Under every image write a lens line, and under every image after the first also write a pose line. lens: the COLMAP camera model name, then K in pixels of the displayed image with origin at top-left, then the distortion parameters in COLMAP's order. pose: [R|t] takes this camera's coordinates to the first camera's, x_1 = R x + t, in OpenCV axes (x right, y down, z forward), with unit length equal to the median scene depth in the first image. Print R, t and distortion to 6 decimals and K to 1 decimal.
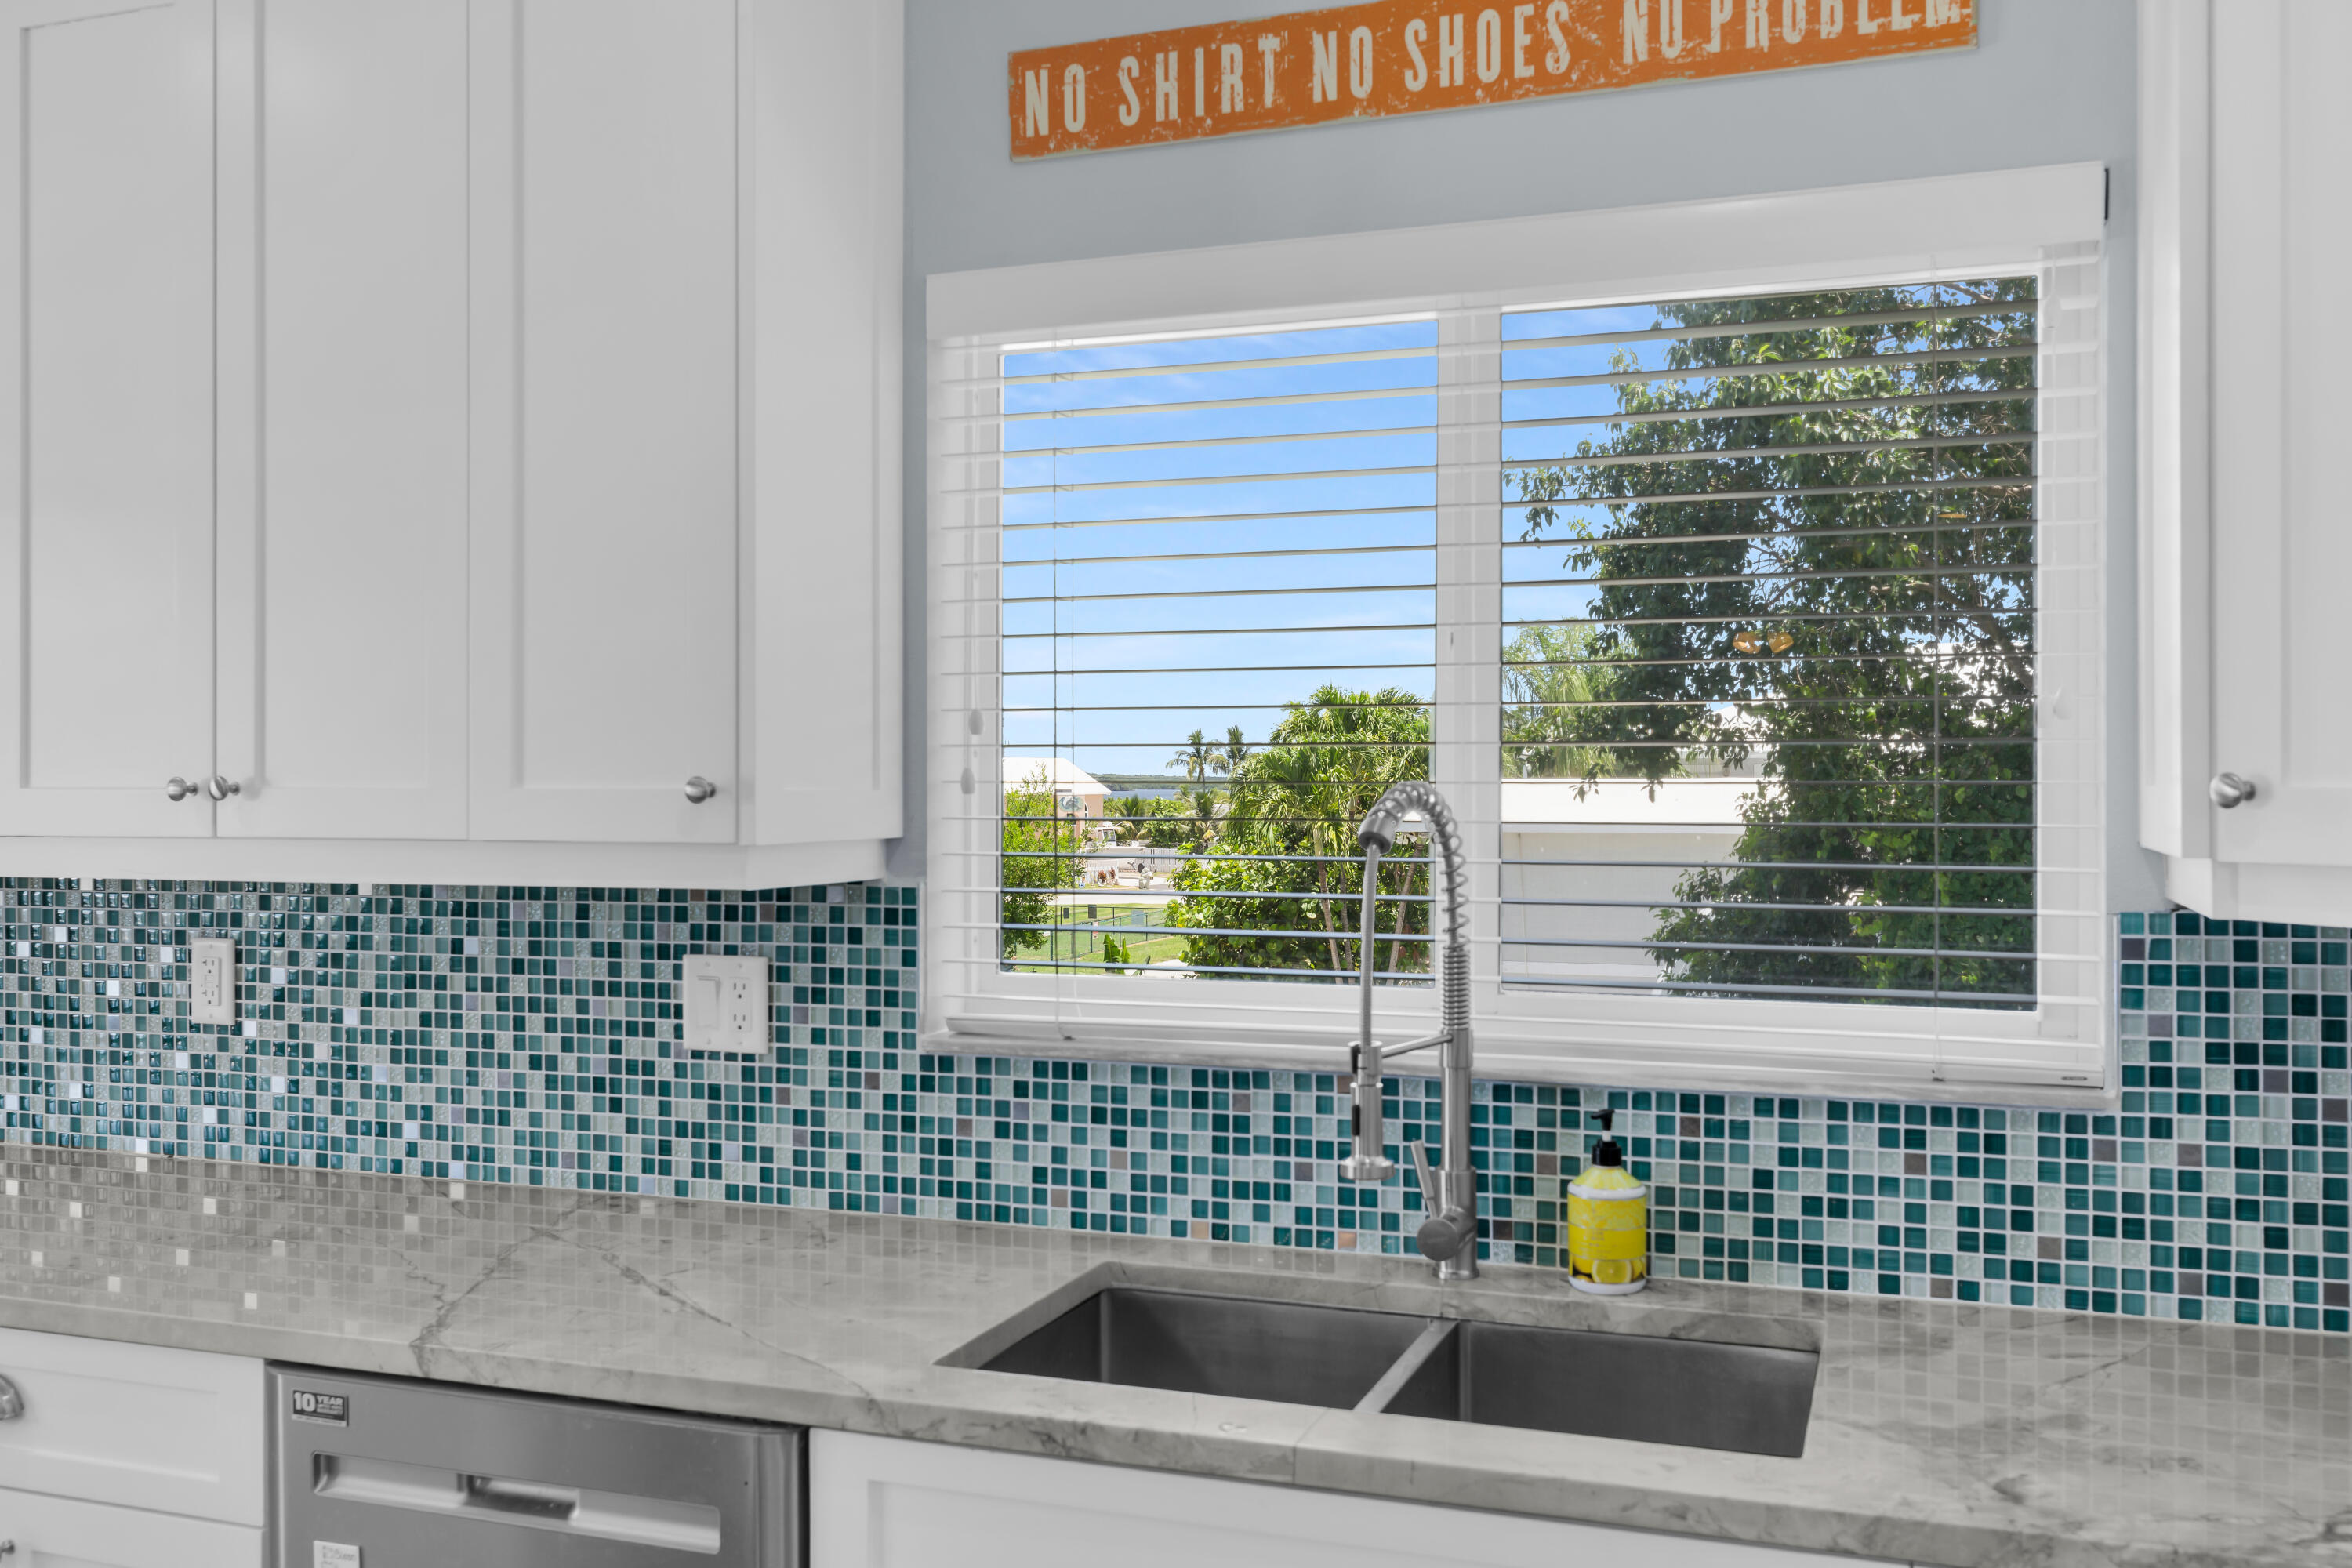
lens RADIAL K [[1980.2, 0, 1178.2], [0, 1980.2, 783.0], [0, 0, 1]] dist [-0.004439, -0.000855]
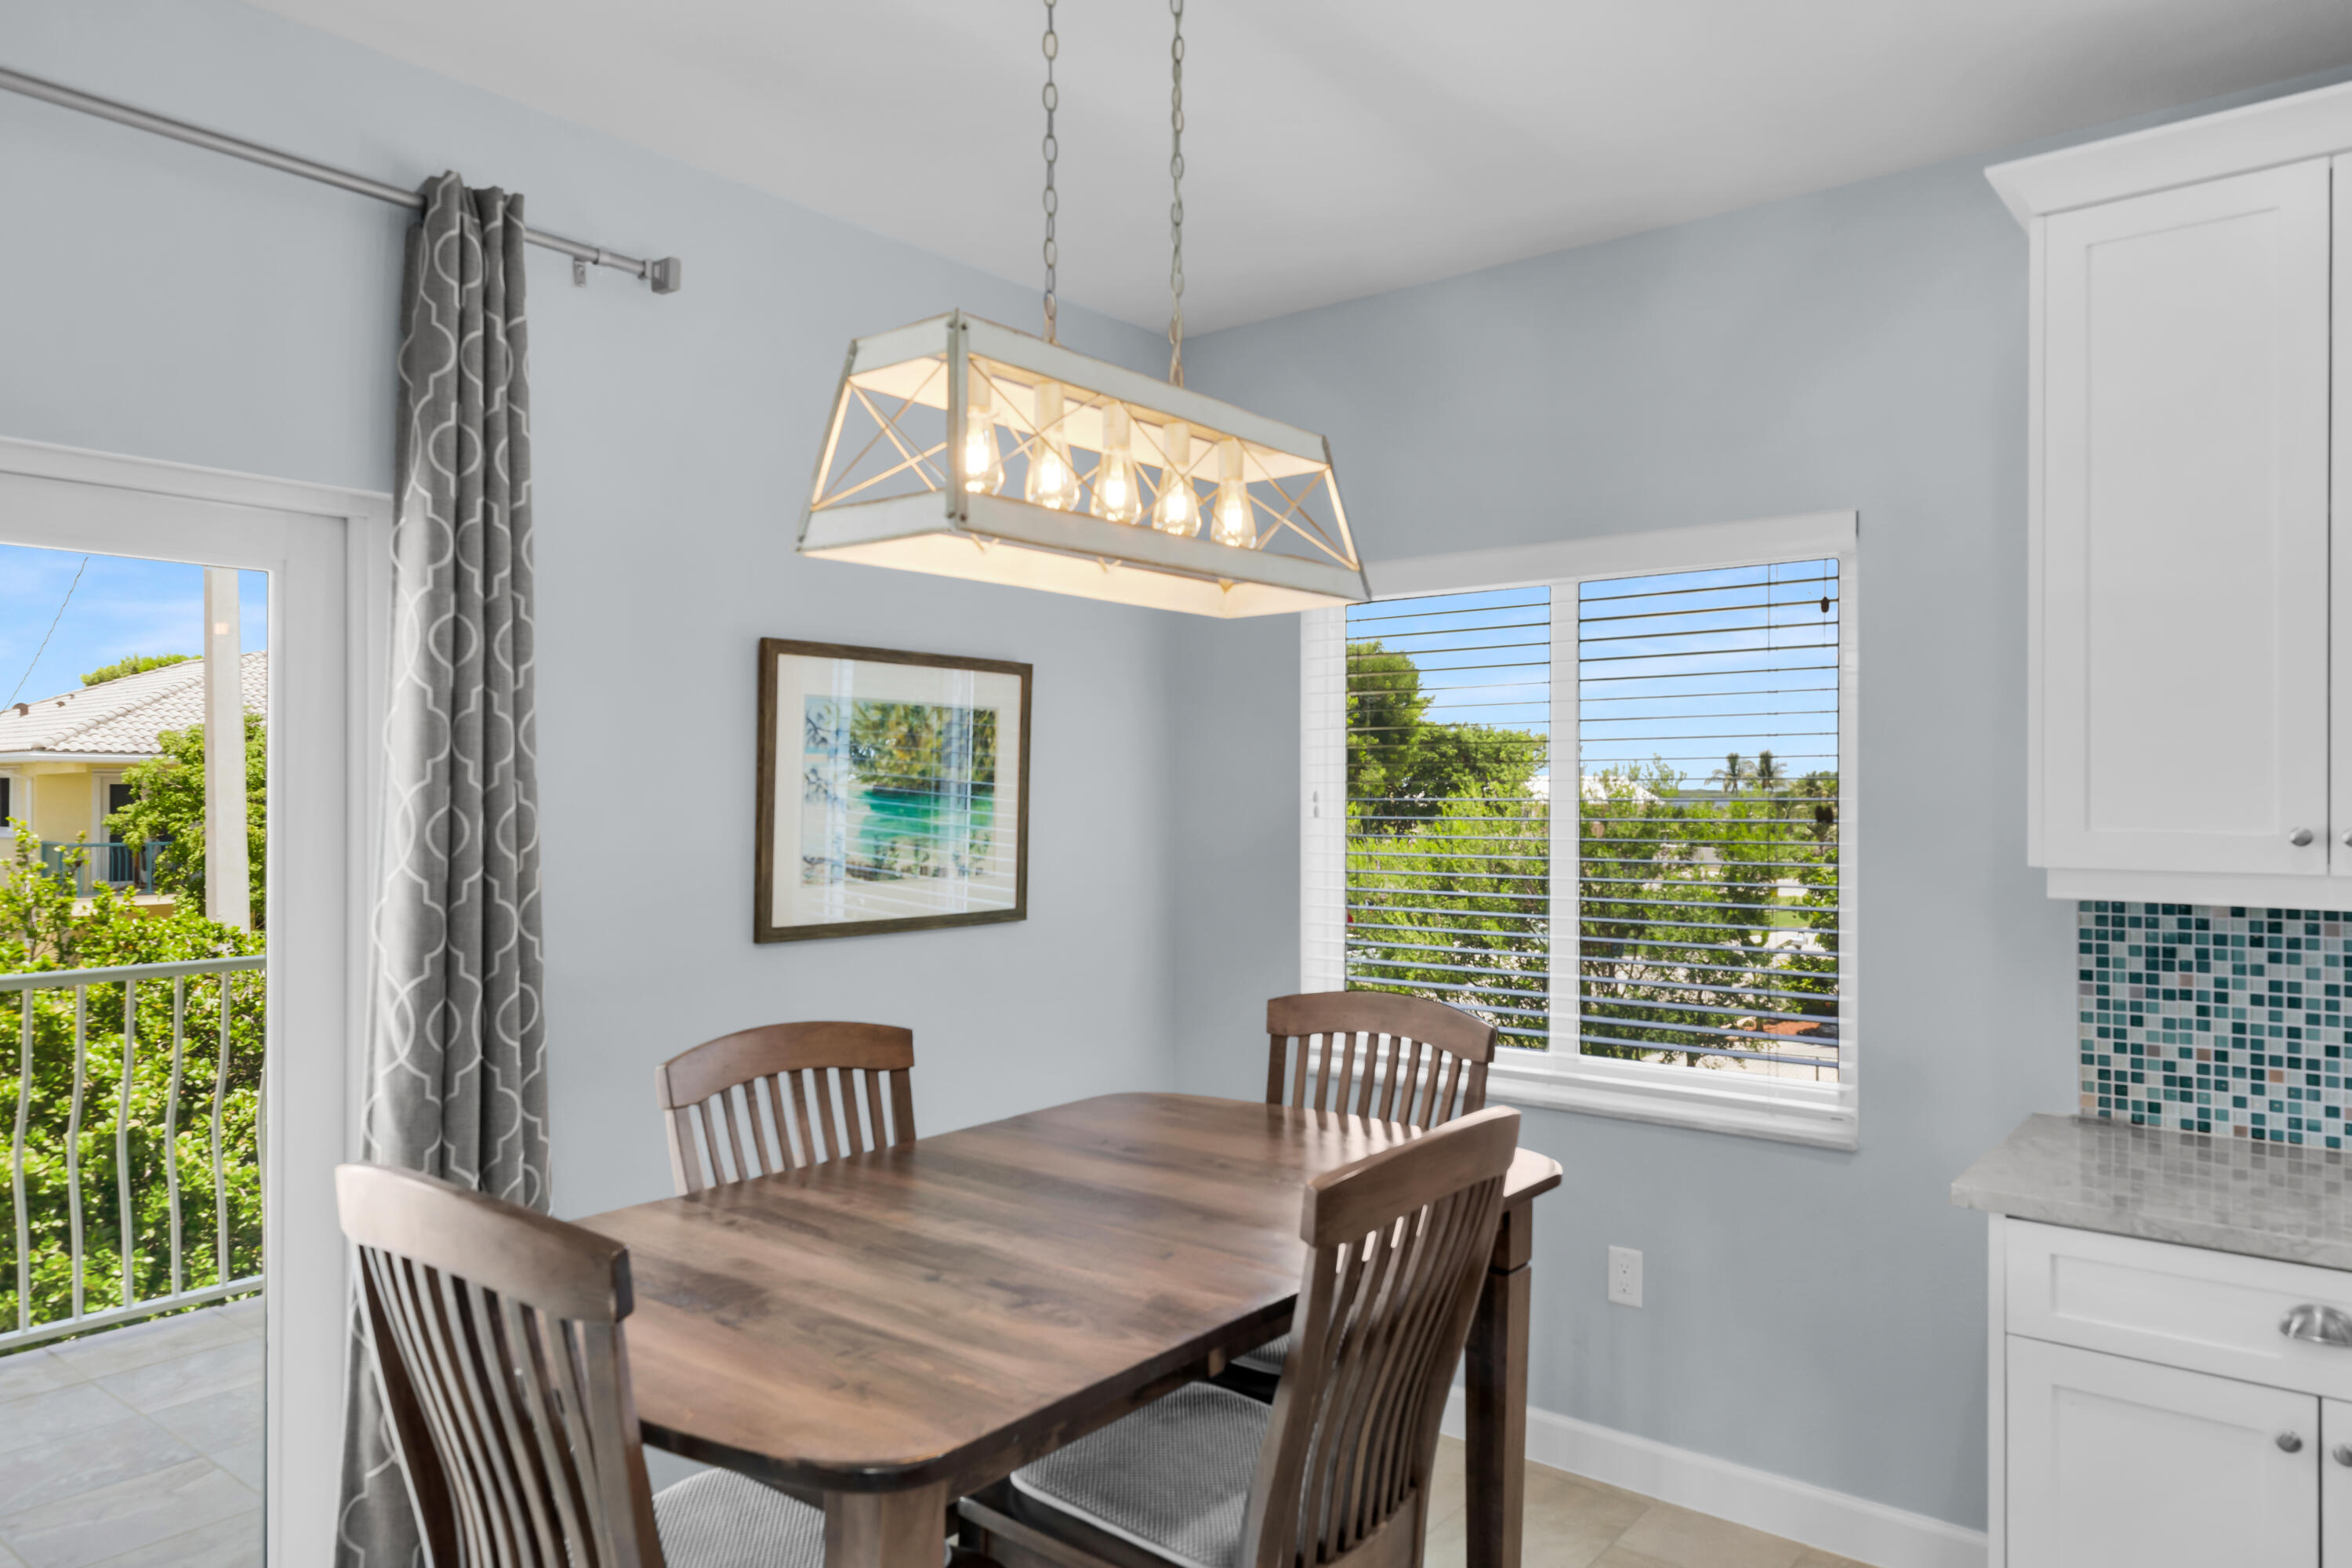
lens RADIAL K [[1467.7, 0, 1184.0], [0, 1467.7, 788.0], [0, 0, 1]] dist [0.014968, -0.004112]
pose [[0.948231, 0.005272, -0.317536, -1.112287], [-0.006280, 0.999978, -0.002150, -0.018761], [0.317518, 0.004033, 0.948244, 0.000048]]
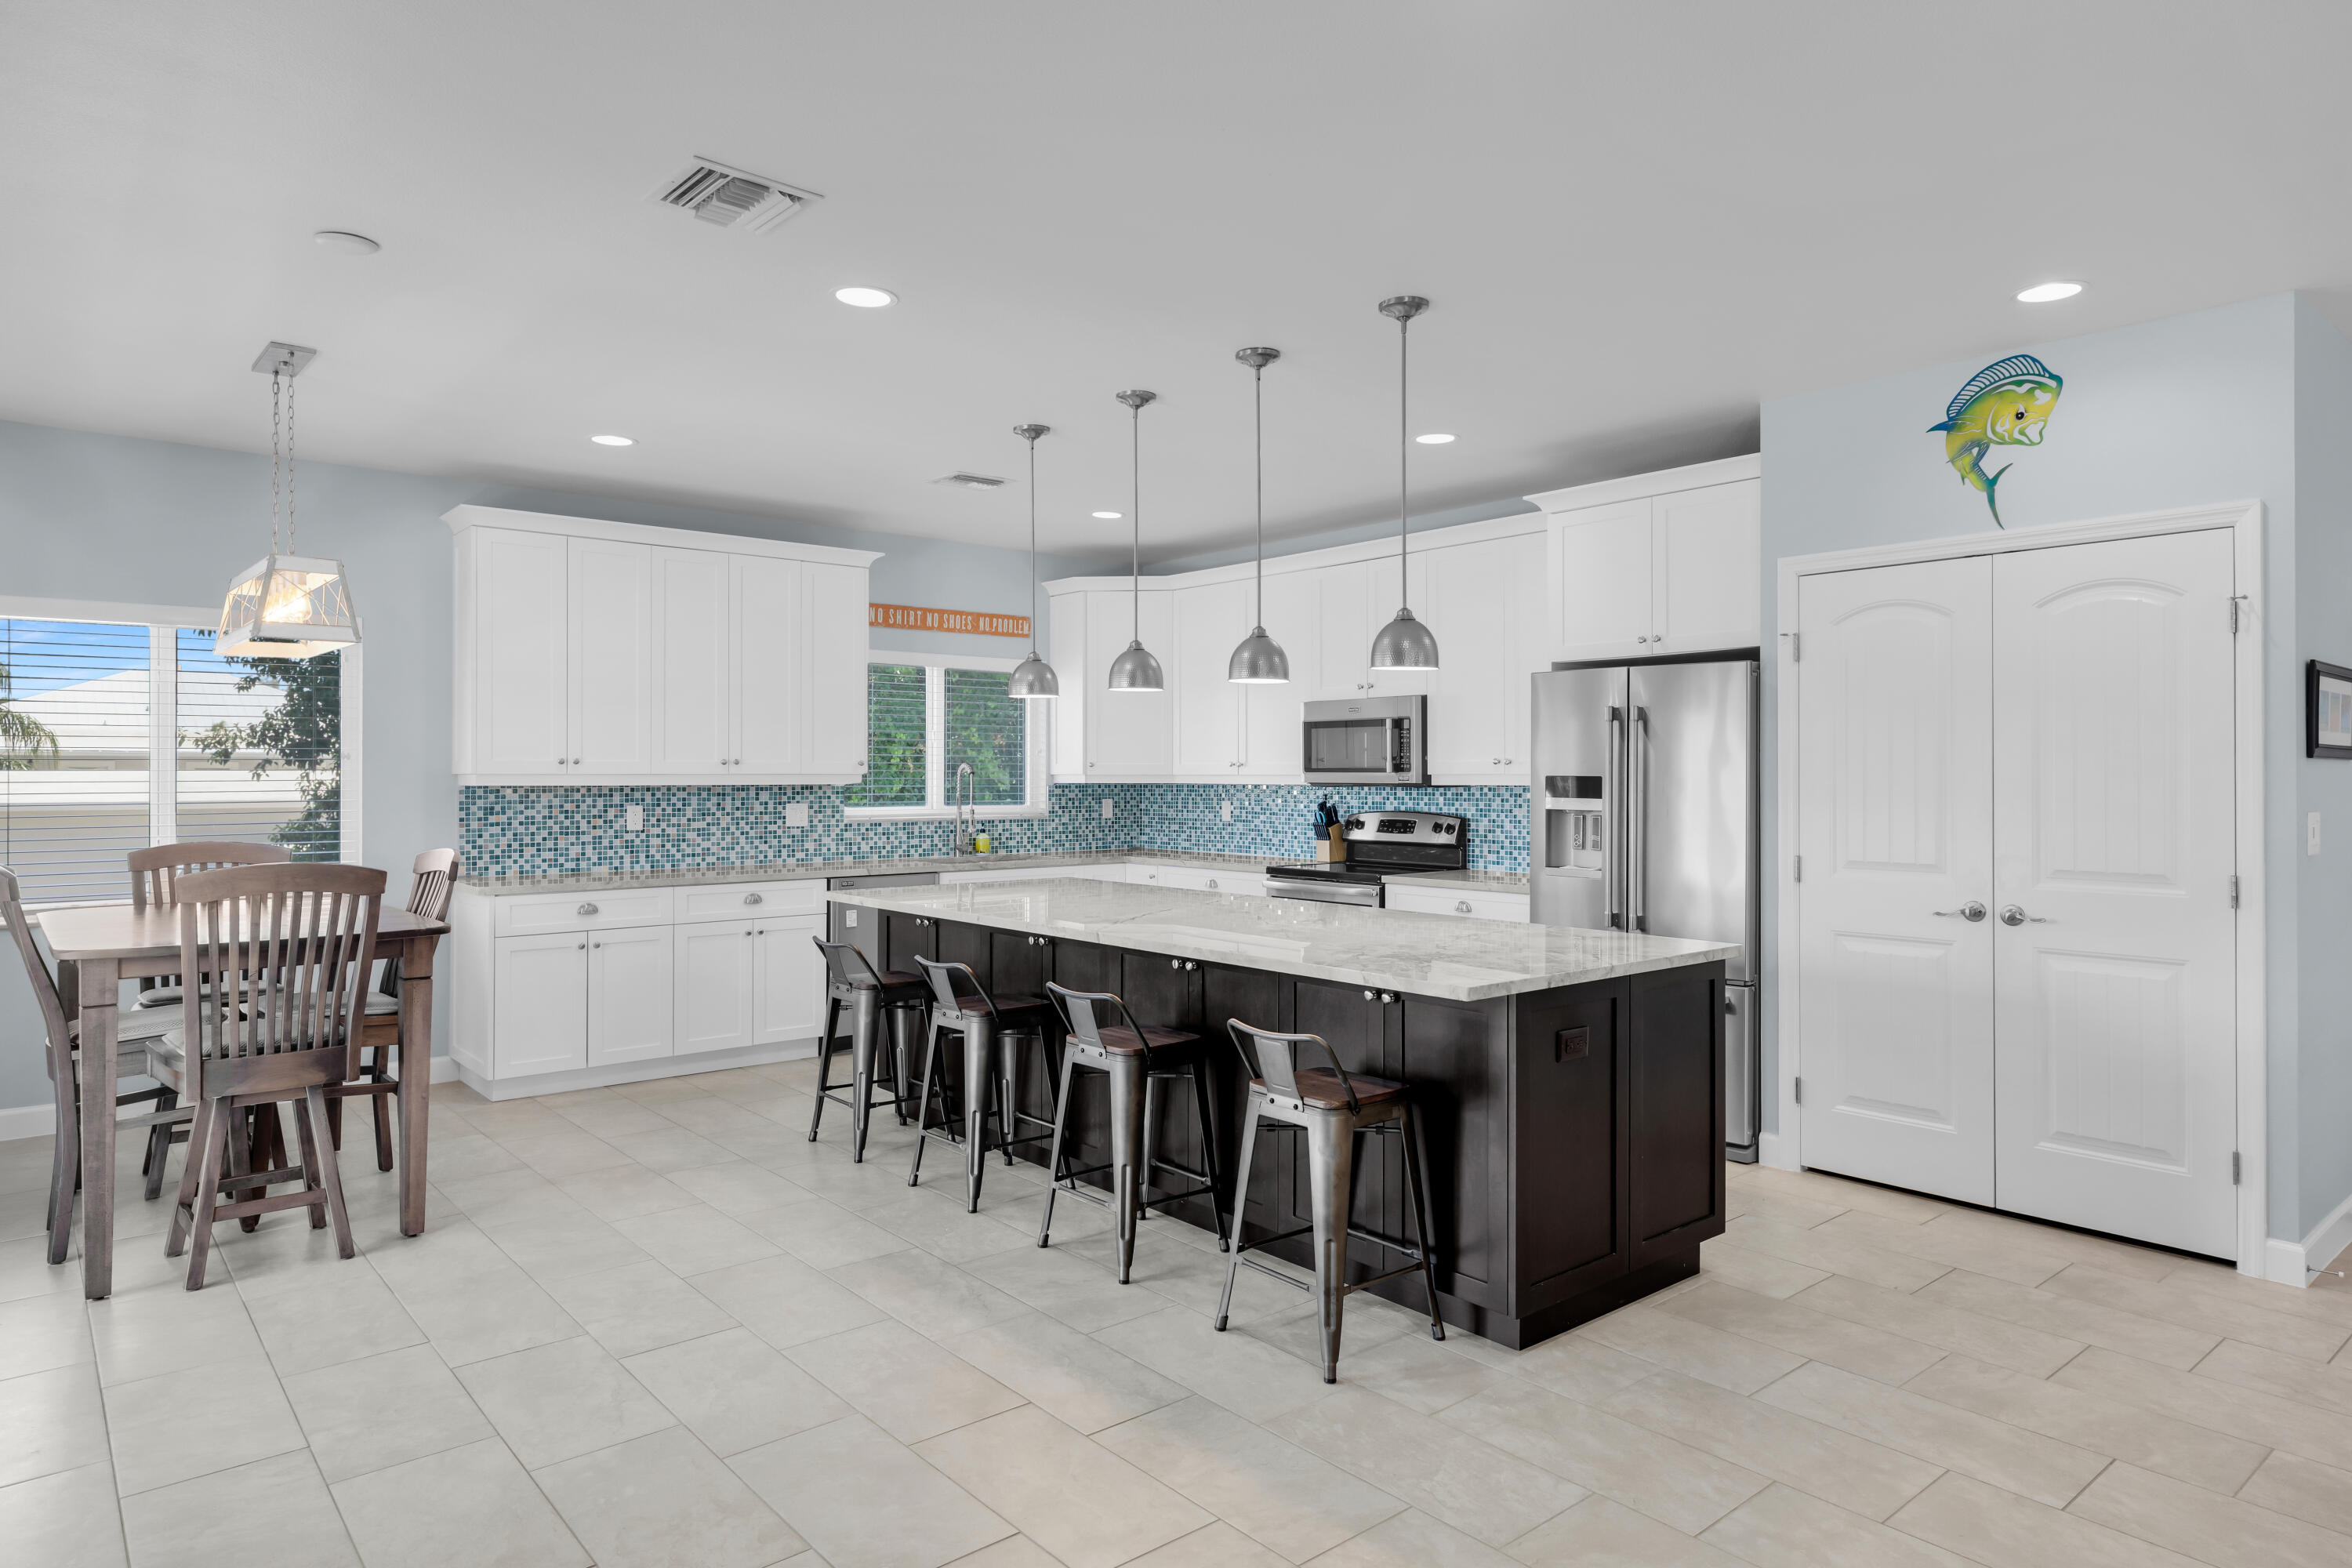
lens RADIAL K [[1382.1, 0, 1187.5], [0, 1382.1, 770.4], [0, 0, 1]] dist [0.032412, -0.000099]
pose [[0.488473, 0.006262, 0.872557, -2.380216], [-0.000723, 0.999977, -0.006771, 0.037664], [-0.872579, 0.002677, 0.488466, -1.142082]]
